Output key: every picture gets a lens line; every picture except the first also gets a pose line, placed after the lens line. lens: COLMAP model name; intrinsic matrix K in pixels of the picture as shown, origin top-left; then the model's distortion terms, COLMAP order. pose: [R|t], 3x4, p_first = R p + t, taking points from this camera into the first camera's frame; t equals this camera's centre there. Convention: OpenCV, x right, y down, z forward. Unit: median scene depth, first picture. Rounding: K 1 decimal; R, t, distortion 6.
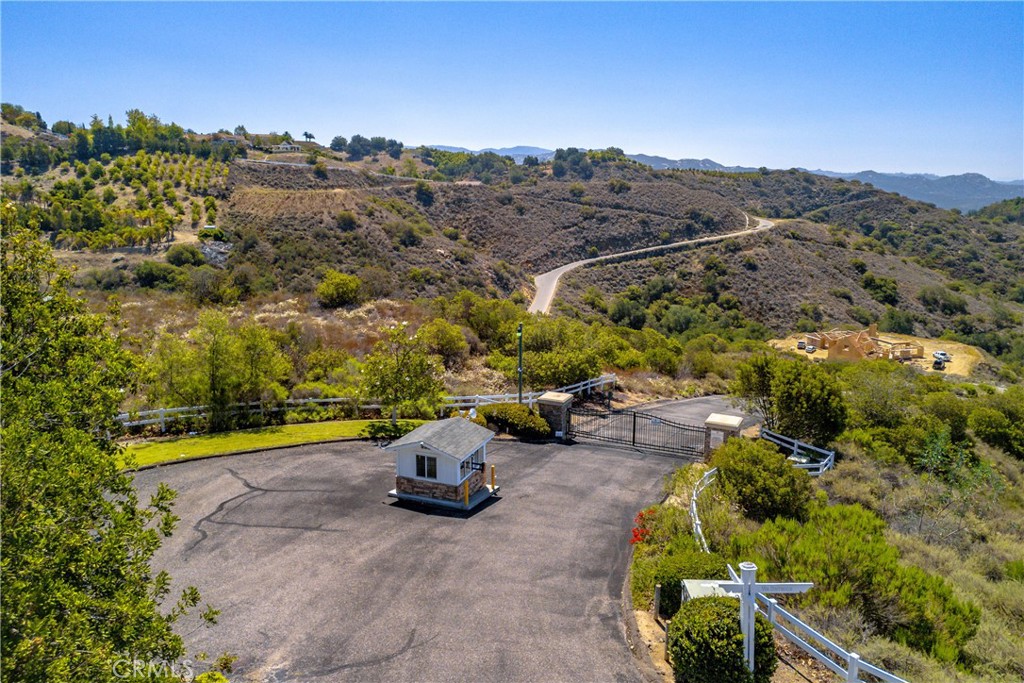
lens RADIAL K [[741.9, 0, 509.5], [0, 741.9, 345.7], [0, 0, 1]] dist [0.048471, -0.014476]
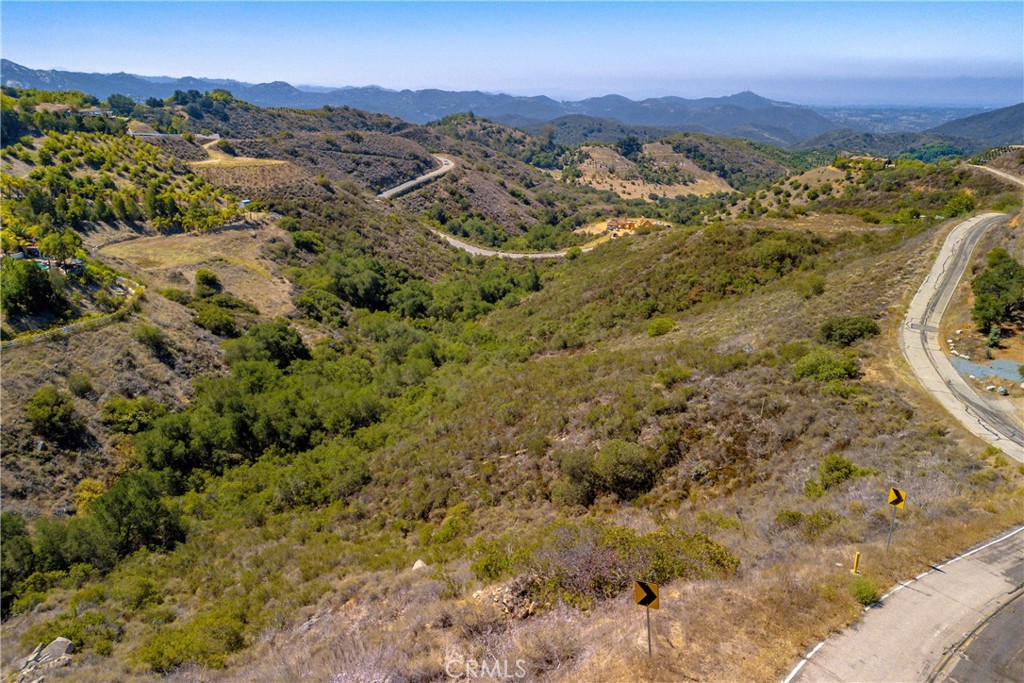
lens RADIAL K [[749.1, 0, 513.1], [0, 749.1, 342.9], [0, 0, 1]] dist [0.077071, -0.078856]
pose [[0.648810, -0.244360, 0.720648, -0.774278], [0.160006, 0.969674, 0.184745, -0.068463], [-0.743938, -0.004556, 0.668233, -0.102250]]
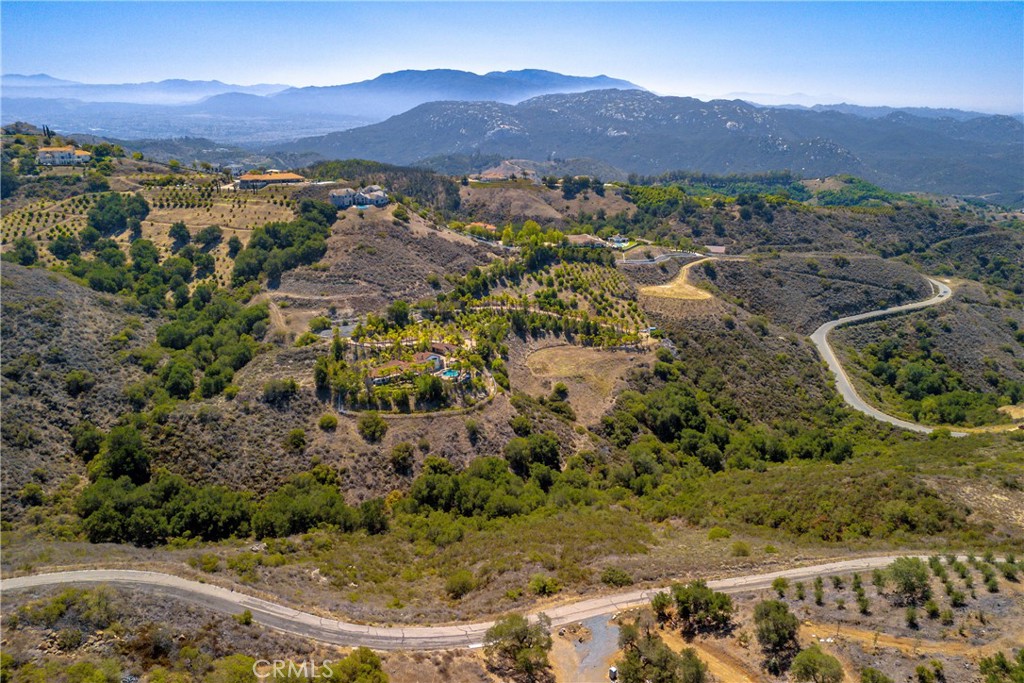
lens RADIAL K [[749.1, 0, 511.9], [0, 749.1, 369.1], [0, 0, 1]] dist [0.077071, -0.078856]
pose [[0.999959, 0.002424, 0.008670, -0.534651], [-0.003474, 0.992376, 0.123199, -0.200959], [-0.008305, -0.123224, 0.992344, -0.496168]]
